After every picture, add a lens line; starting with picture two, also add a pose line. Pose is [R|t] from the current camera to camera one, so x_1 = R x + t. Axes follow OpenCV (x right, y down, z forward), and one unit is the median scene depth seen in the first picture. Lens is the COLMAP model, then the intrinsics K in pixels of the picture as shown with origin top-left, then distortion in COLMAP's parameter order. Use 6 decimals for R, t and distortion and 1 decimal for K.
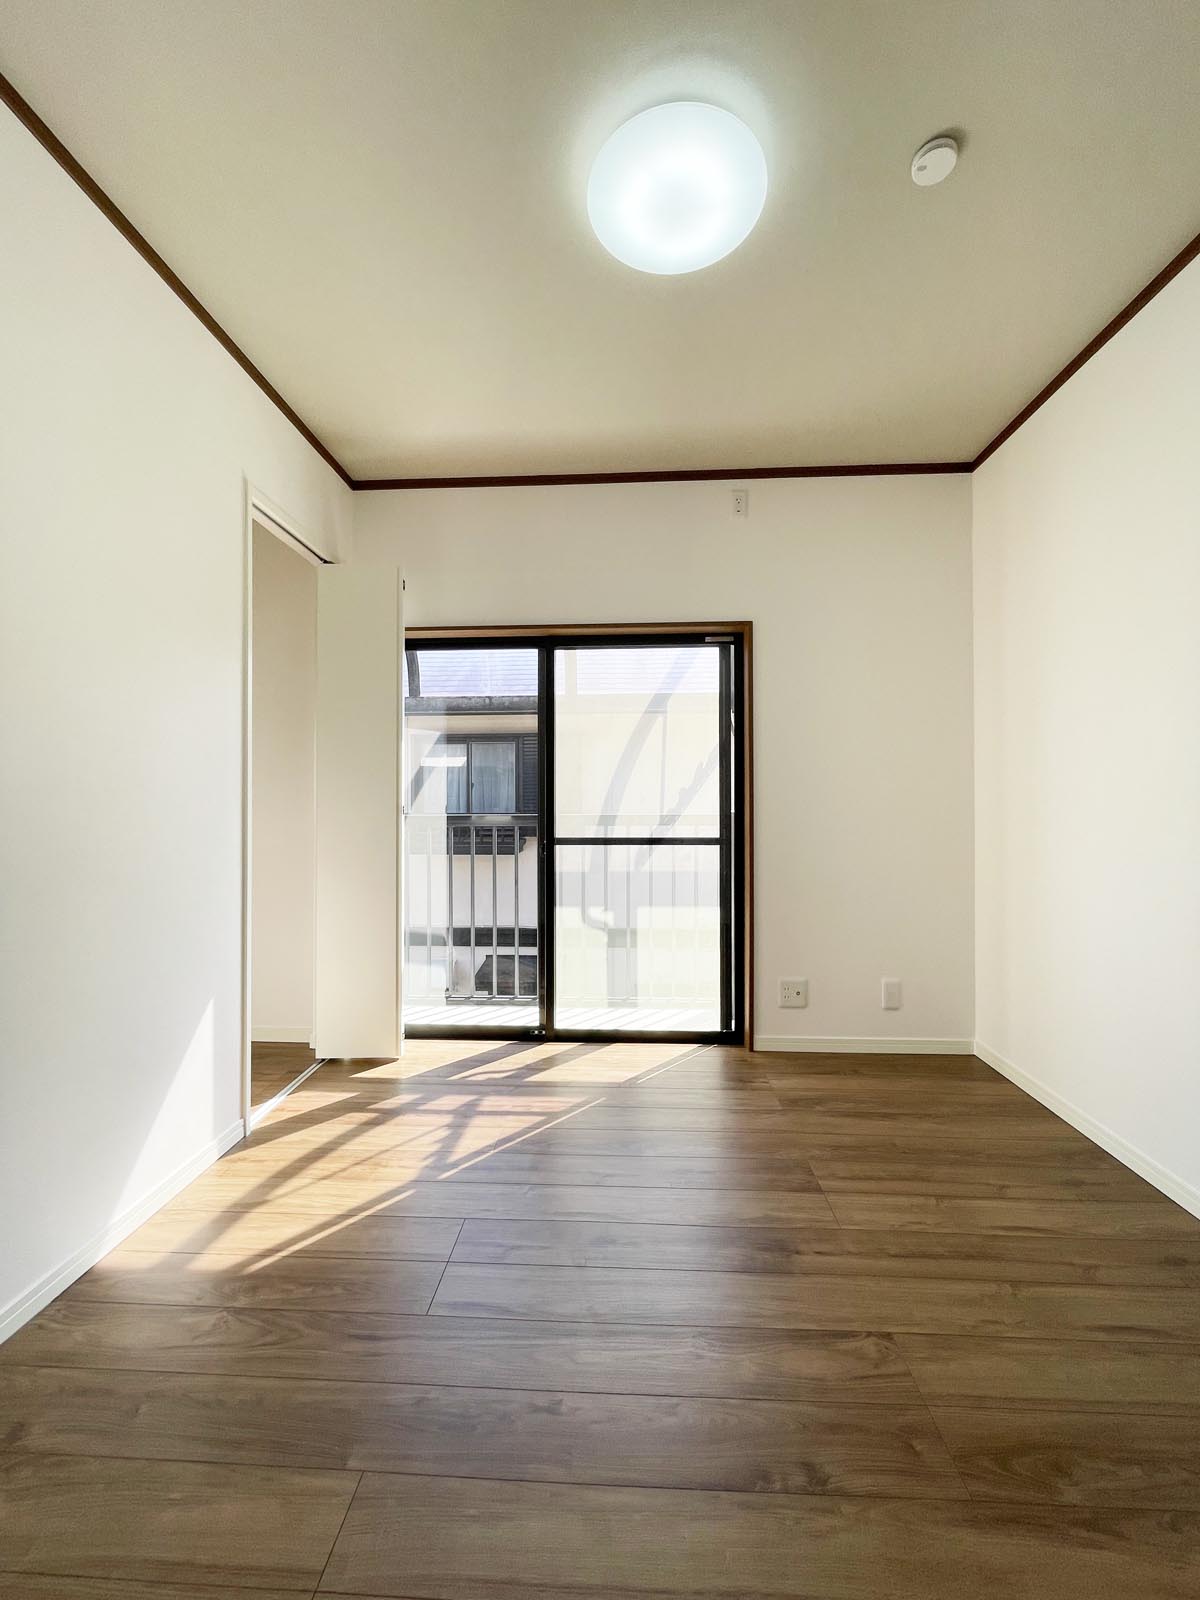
lens RADIAL K [[649.0, 0, 604.6], [0, 649.0, 805.8], [0, 0, 1]] dist [-0.000432, -0.000233]
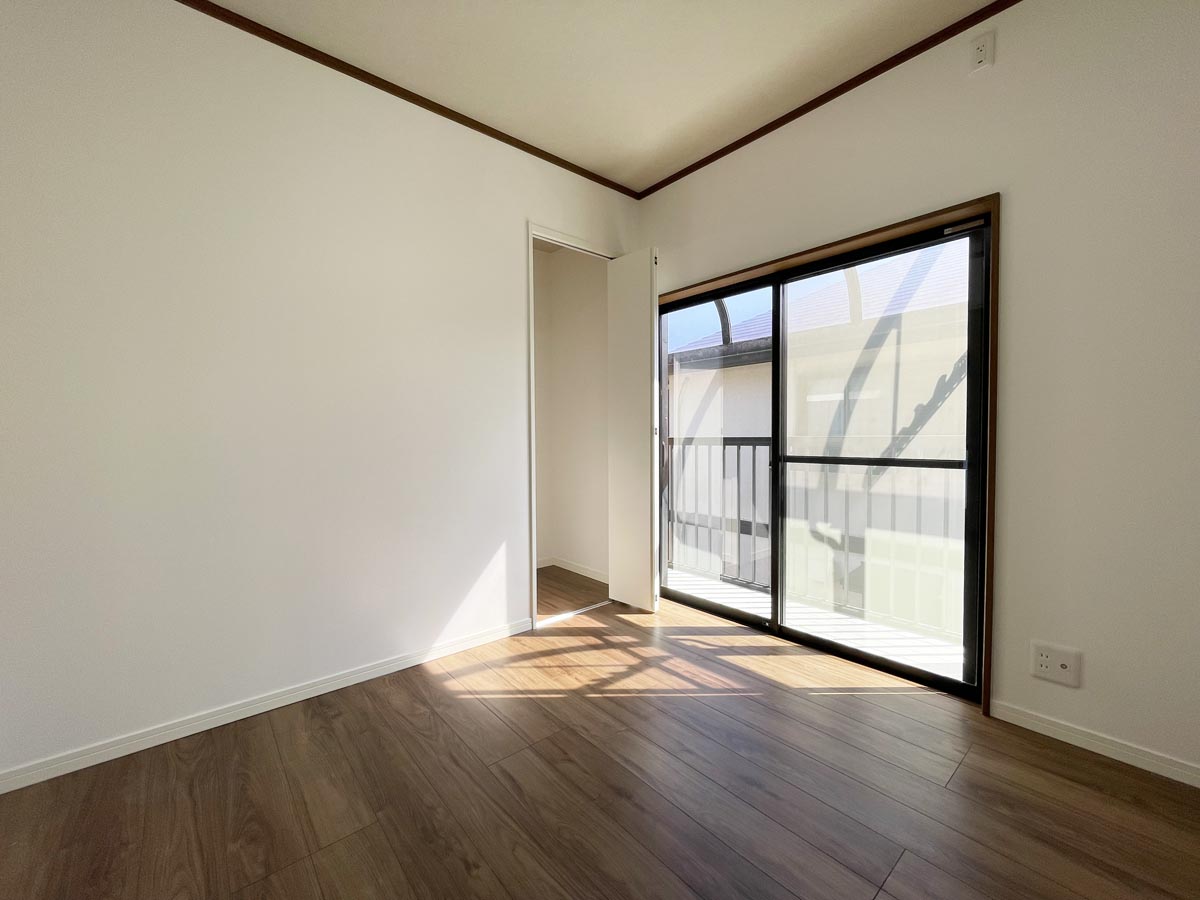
lens RADIAL K [[486.7, 0, 595.8], [0, 486.7, 451.7], [0, 0, 1]] dist [-0.000432, -0.000233]
pose [[0.682126, 0.020122, -0.730958, 0.357910], [0.007616, 0.999372, 0.034618, 0.013081], [0.731195, -0.029181, 0.681544, 0.227808]]
